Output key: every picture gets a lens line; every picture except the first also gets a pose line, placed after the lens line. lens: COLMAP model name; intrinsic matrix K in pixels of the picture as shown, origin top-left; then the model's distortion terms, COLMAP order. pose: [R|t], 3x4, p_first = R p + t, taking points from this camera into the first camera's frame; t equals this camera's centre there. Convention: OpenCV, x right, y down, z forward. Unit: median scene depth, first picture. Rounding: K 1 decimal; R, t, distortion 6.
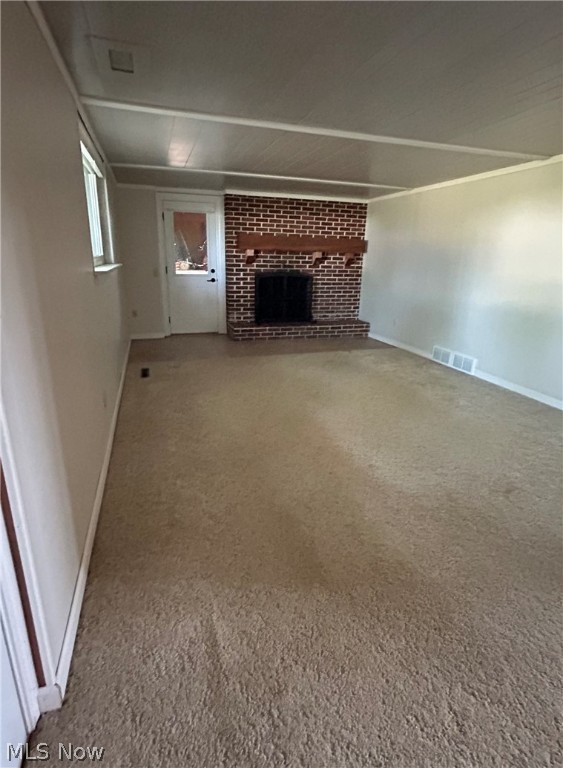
lens RADIAL K [[401.3, 0, 285.7], [0, 401.3, 369.2], [0, 0, 1]] dist [0.021878, -0.000125]
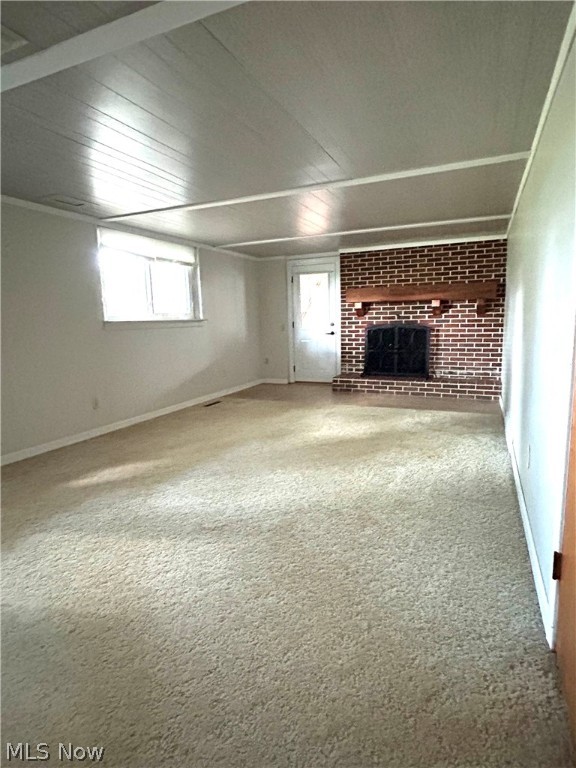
lens RADIAL K [[440.4, 0, 287.1], [0, 440.4, 383.2], [0, 0, 1]] dist [0.015765, -0.001715]
pose [[0.735767, 0.063414, -0.674259, 0.515440], [-0.141675, 0.987990, -0.061678, -0.003311], [0.662250, 0.140906, 0.735915, 0.089678]]
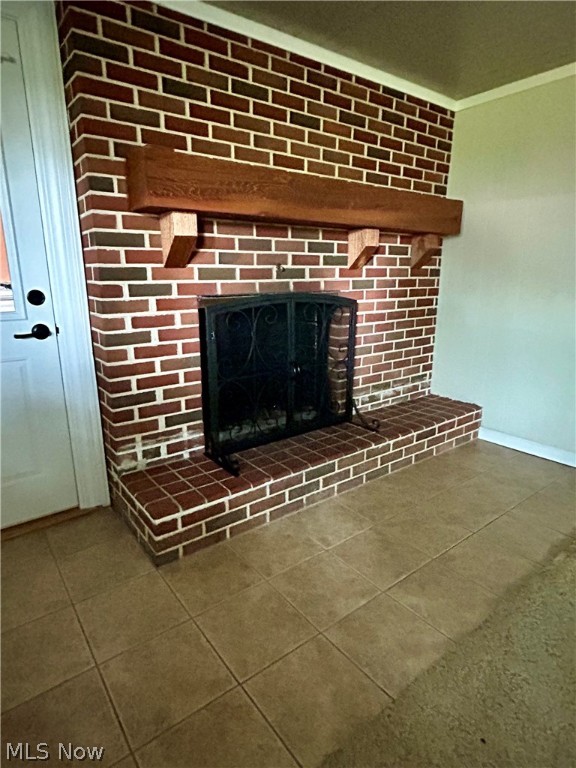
lens RADIAL K [[440.4, 0, 288.3], [0, 440.4, 378.5], [0, 0, 1]] dist [0.015765, -0.001715]
pose [[0.948439, -0.100353, 0.300653, -0.115242], [0.111306, 0.993595, -0.019481, -0.165424], [-0.296772, 0.051941, 0.953535, 0.668582]]
